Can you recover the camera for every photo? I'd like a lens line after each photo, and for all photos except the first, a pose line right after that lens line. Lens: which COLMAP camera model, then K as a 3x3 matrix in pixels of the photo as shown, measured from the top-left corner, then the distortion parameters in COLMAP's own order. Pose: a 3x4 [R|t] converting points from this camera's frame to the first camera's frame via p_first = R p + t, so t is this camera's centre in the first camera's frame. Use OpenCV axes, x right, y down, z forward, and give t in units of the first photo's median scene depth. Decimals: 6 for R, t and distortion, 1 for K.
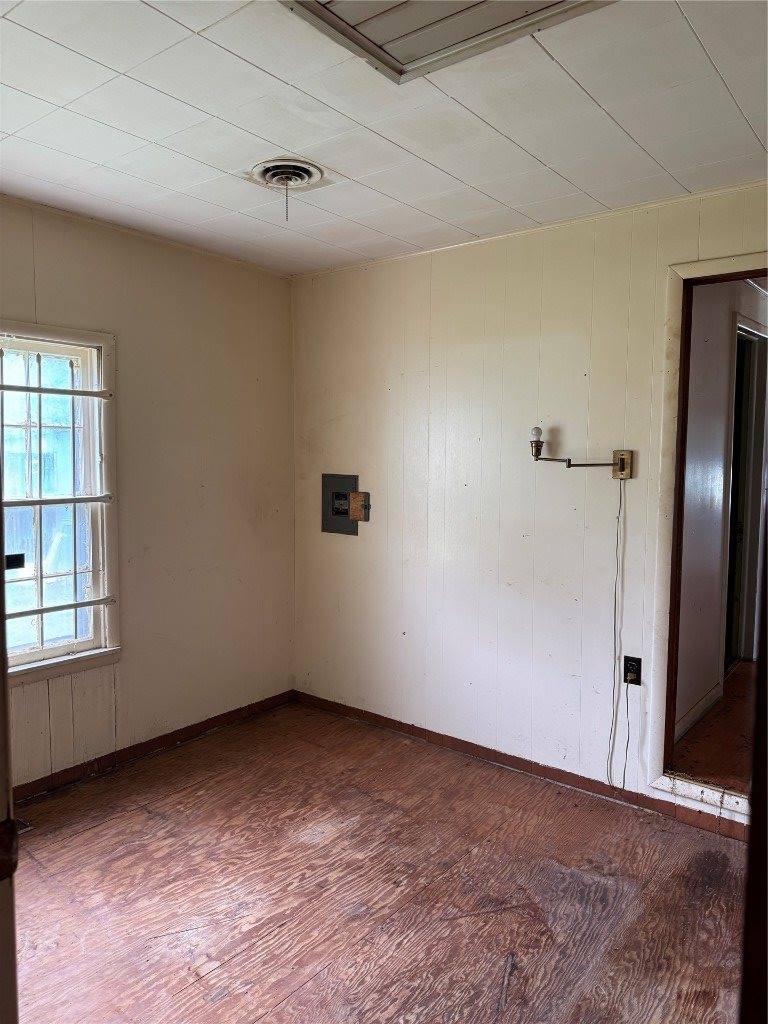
lens RADIAL K [[728.0, 0, 379.2], [0, 728.0, 521.7], [0, 0, 1]] dist [-0.008366, -0.006697]
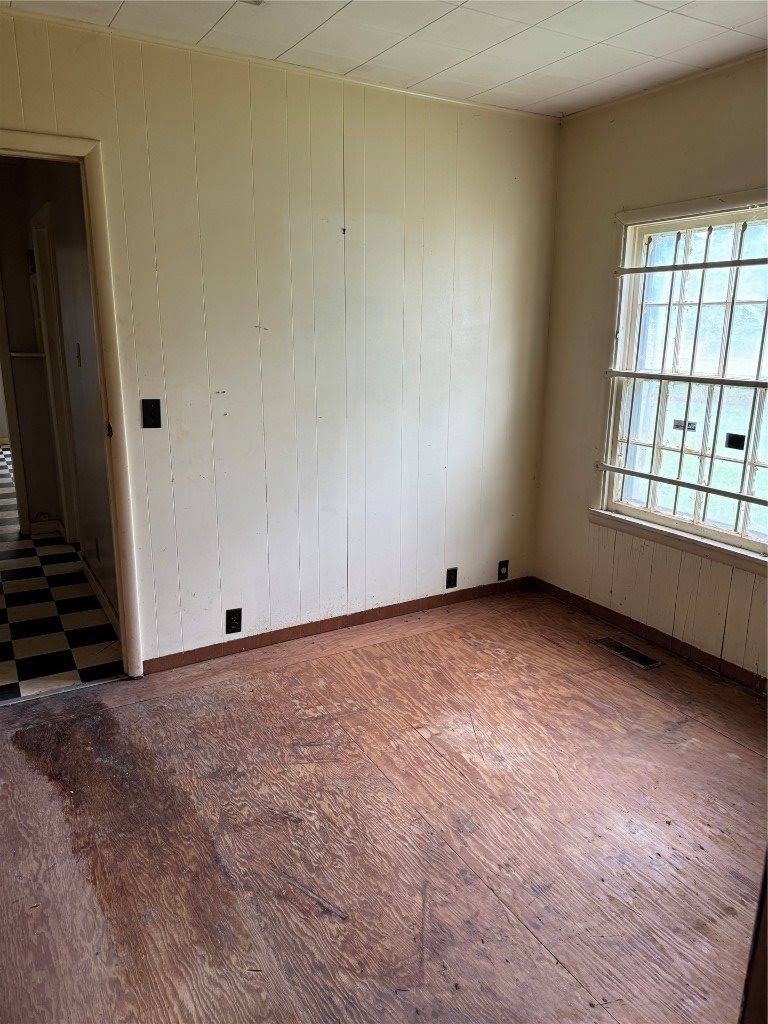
lens RADIAL K [[728.0, 0, 377.0], [0, 728.0, 503.0], [0, 0, 1]] dist [-0.008366, -0.006697]
pose [[-0.376143, 0.212935, -0.901762, 0.810889], [-0.109083, 0.956290, 0.271311, -0.108961], [0.920118, 0.200419, -0.336474, 1.182528]]
